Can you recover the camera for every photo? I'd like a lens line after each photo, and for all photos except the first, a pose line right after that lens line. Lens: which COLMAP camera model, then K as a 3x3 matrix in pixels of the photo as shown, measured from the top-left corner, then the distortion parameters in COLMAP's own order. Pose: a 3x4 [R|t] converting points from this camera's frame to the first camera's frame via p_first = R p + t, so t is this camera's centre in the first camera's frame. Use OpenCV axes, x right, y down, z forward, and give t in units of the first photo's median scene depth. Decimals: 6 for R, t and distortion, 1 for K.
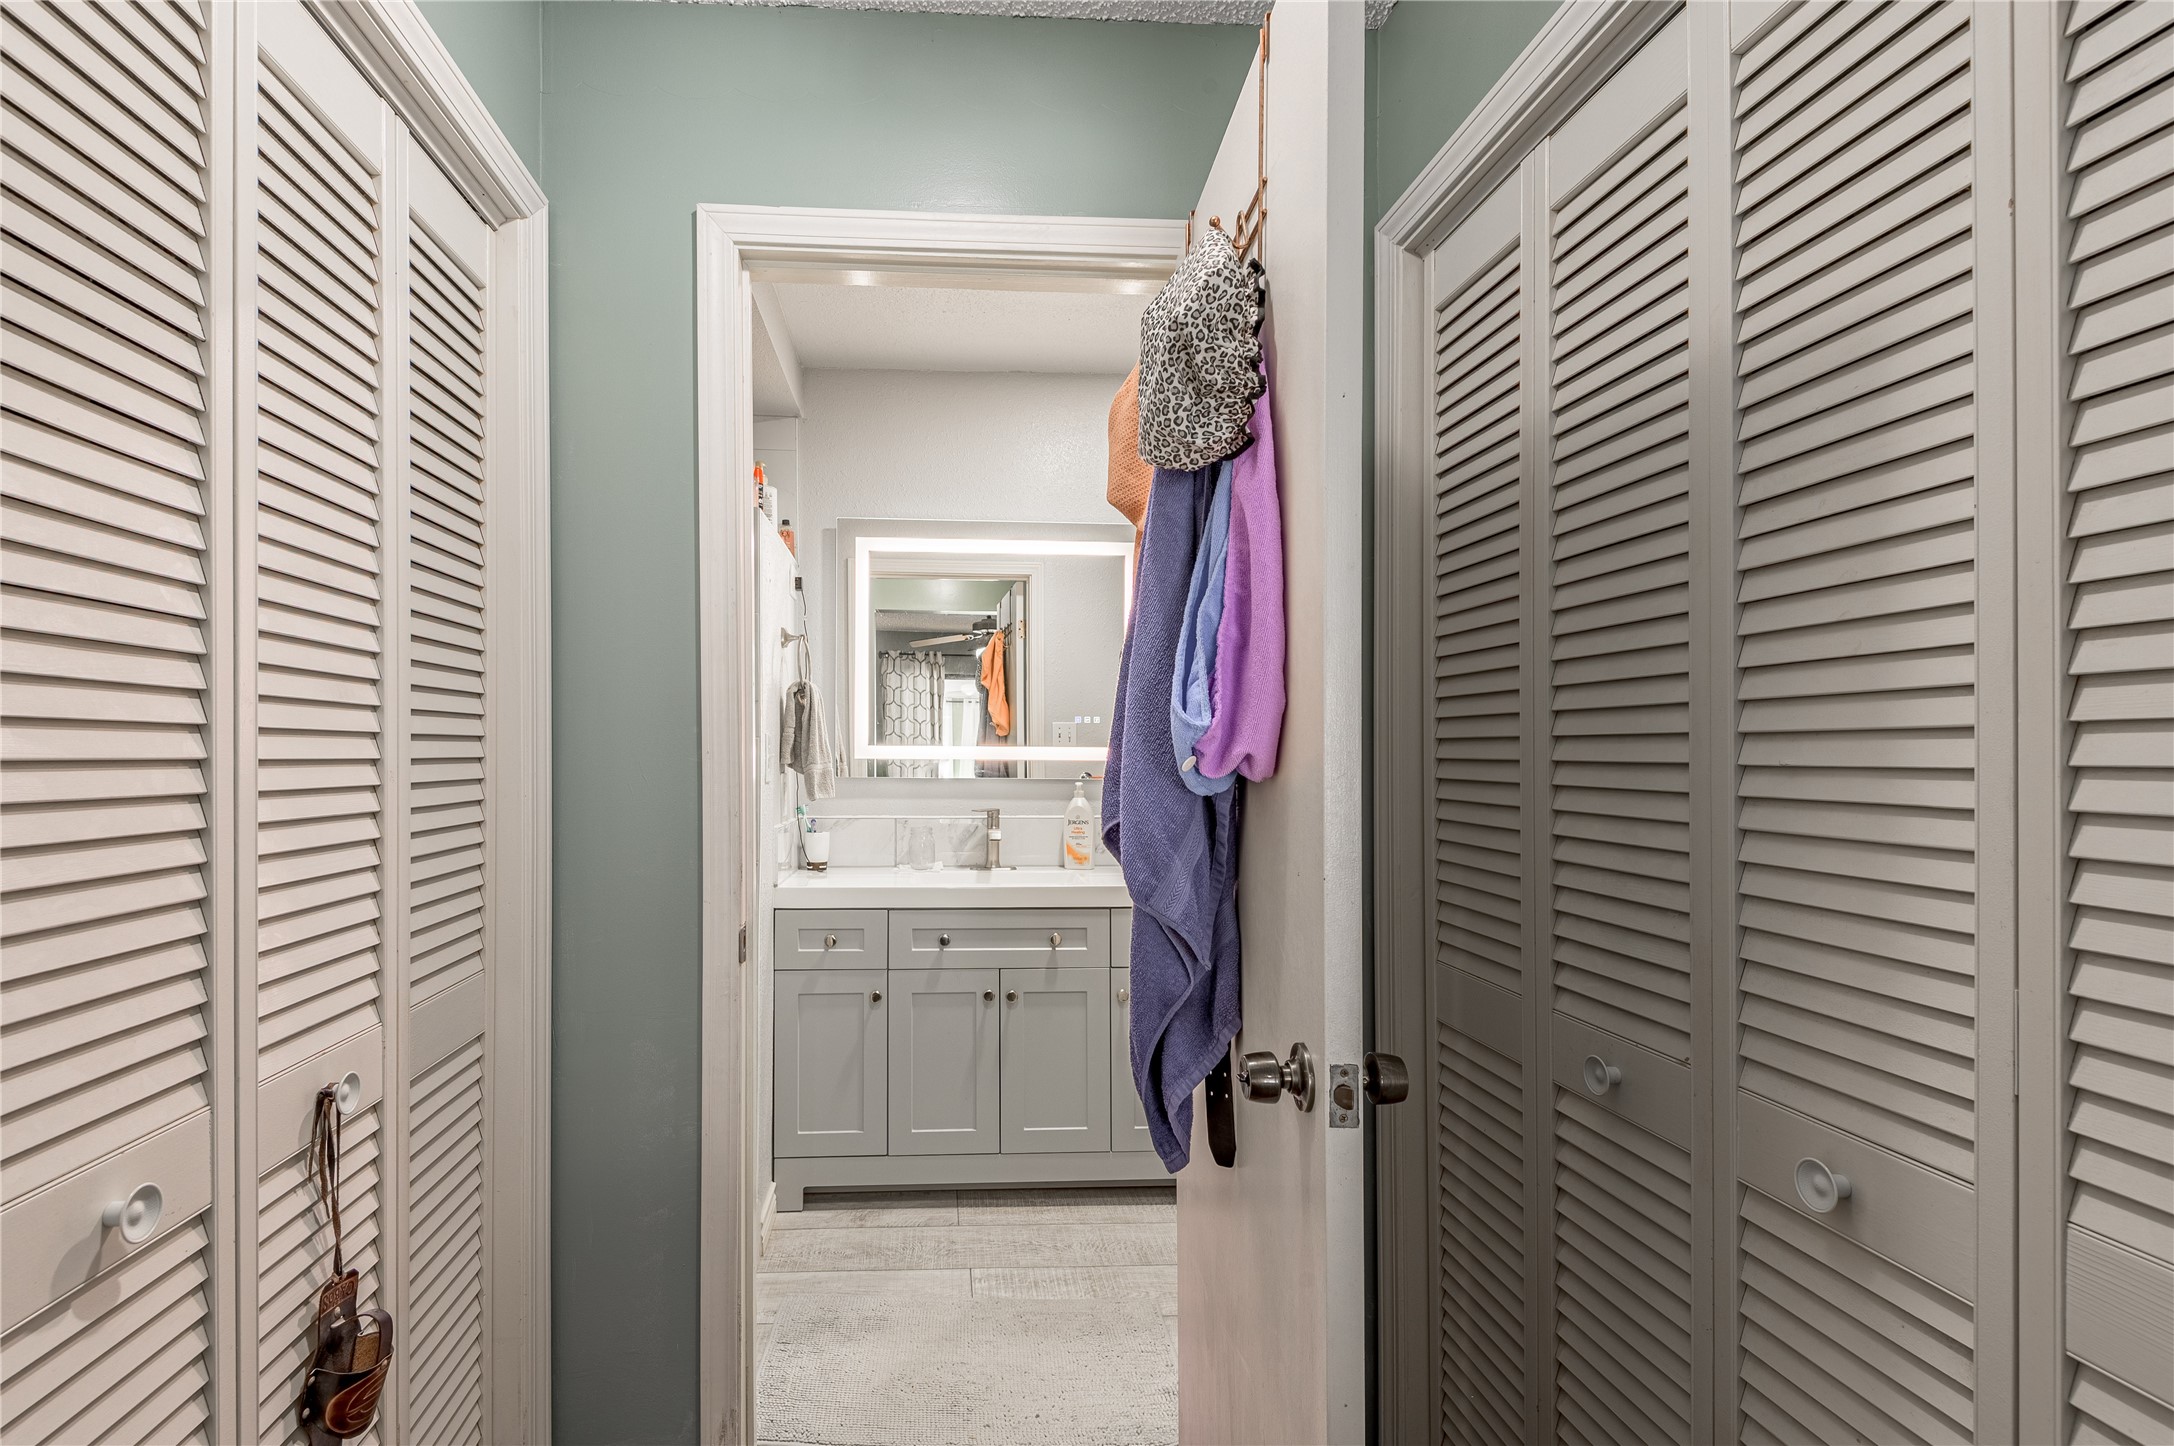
lens RADIAL K [[1078.2, 0, 983.6], [0, 1078.2, 747.8], [0, 0, 1]] dist [-0.000046, -0.000123]
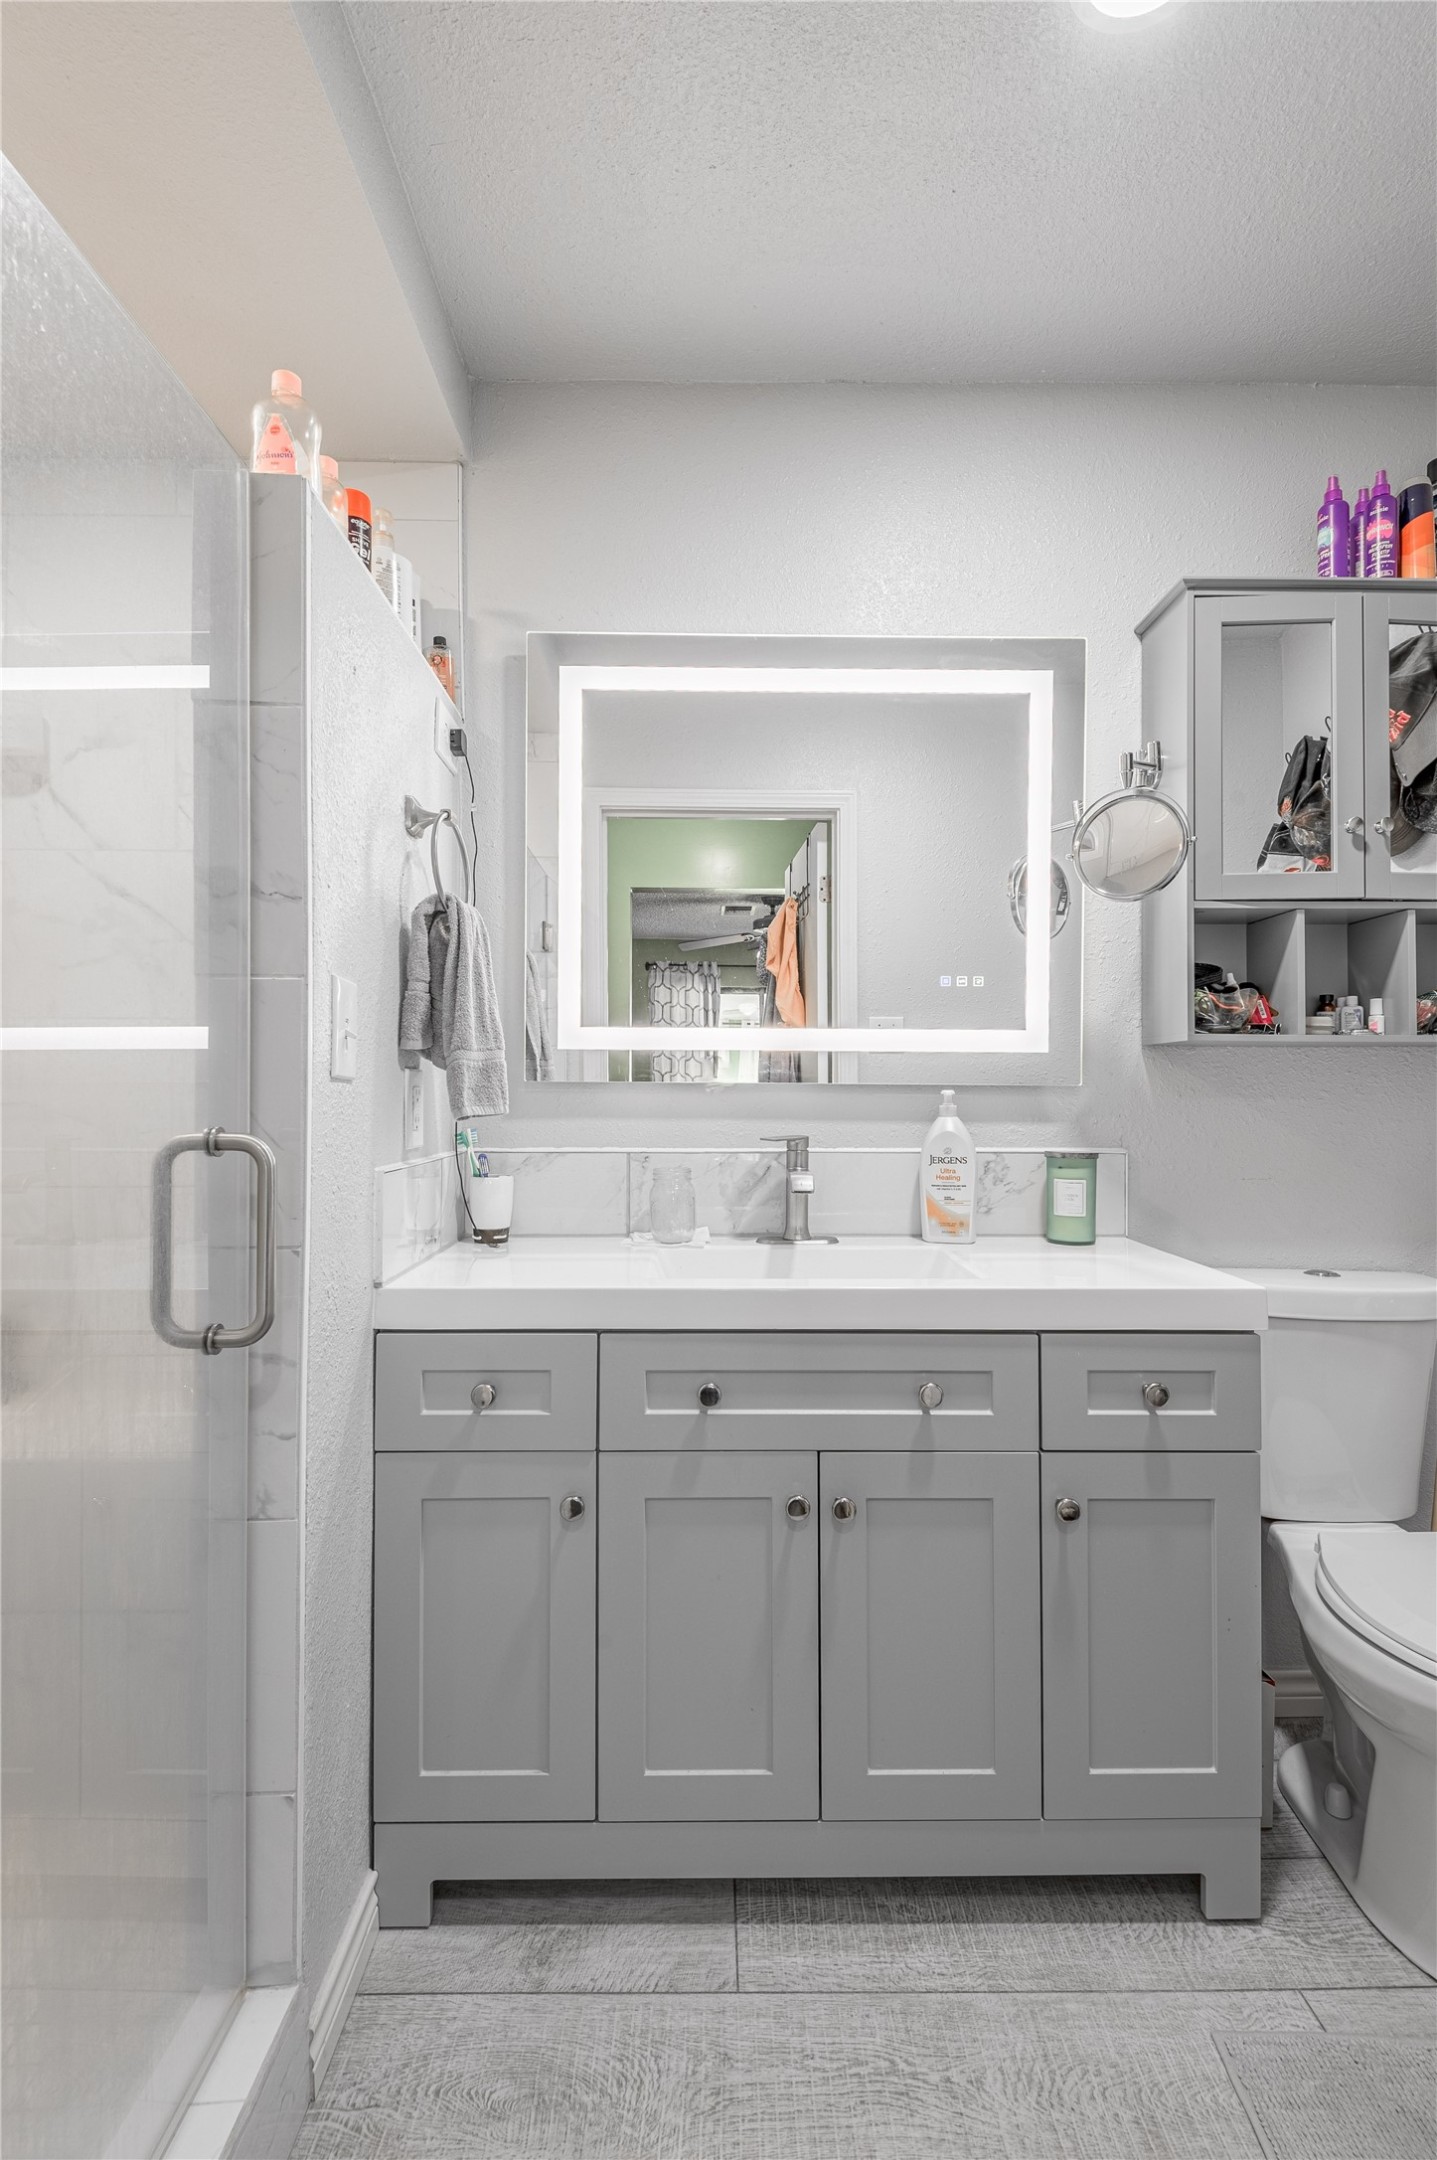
lens RADIAL K [[1071.2, 0, 720.2], [0, 1071.2, 1084.2], [0, 0, 1]] dist [-0.000046, -0.000123]
pose [[0.999290, -0.000042, -0.037681, -0.010861], [0.000218, 0.999989, 0.004670, 0.026754], [0.037681, -0.004675, 0.999279, 0.438412]]
